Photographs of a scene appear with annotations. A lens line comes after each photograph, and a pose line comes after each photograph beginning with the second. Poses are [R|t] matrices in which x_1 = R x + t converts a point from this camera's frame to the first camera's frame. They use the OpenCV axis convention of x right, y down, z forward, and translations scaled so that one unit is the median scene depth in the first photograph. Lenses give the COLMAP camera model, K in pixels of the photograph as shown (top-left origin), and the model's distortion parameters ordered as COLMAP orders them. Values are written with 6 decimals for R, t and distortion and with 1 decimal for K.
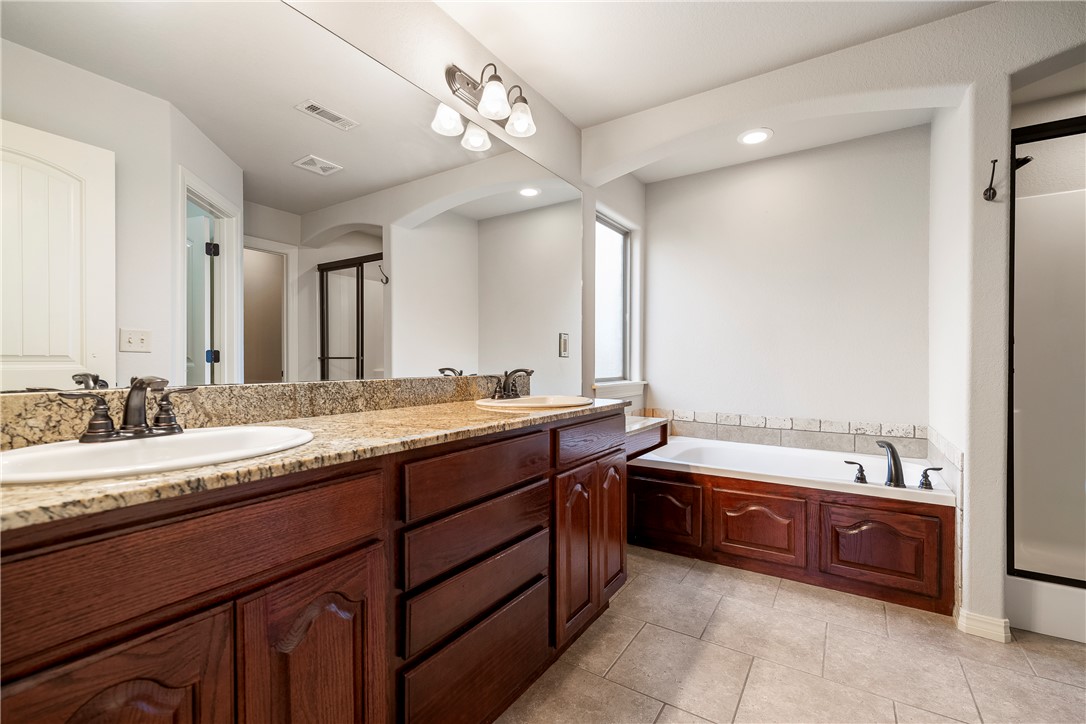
lens RADIAL K [[477.0, 0, 537.9], [0, 477.0, 364.4], [0, 0, 1]] dist [0.005614, 0.000391]
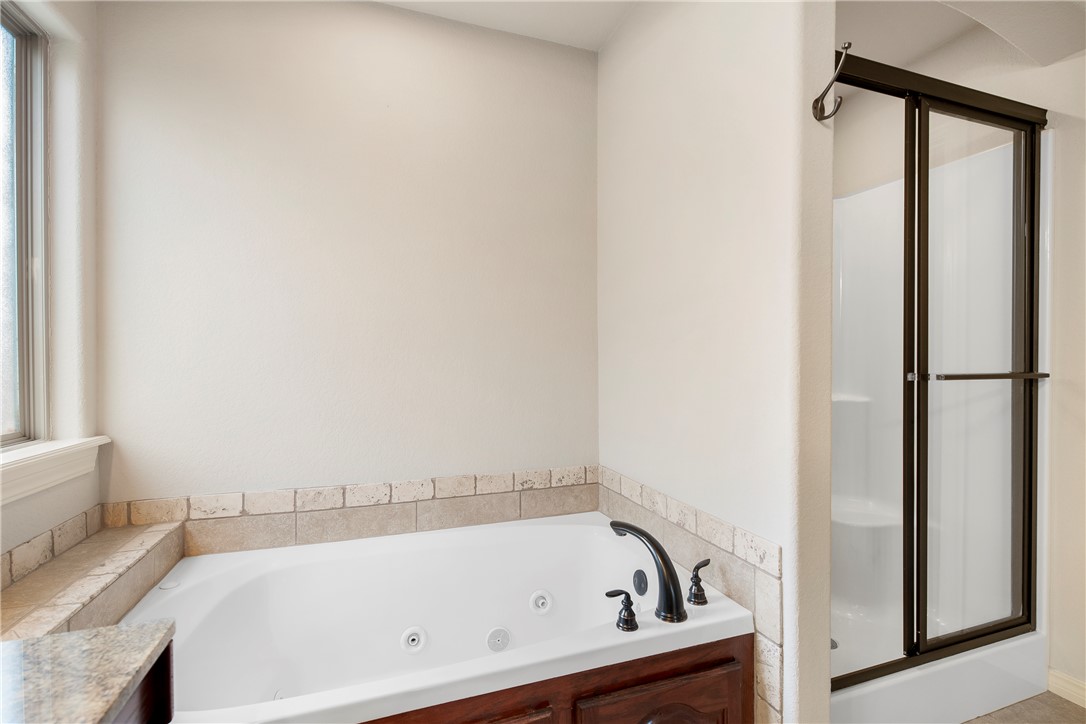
lens RADIAL K [[477.0, 0, 535.0], [0, 477.0, 365.2], [0, 0, 1]] dist [0.005614, 0.000391]
pose [[0.614057, -0.010744, 0.789188, 0.157867], [0.009862, 0.999934, 0.005940, -0.028063], [-0.789200, 0.004136, 0.614123, 0.564940]]
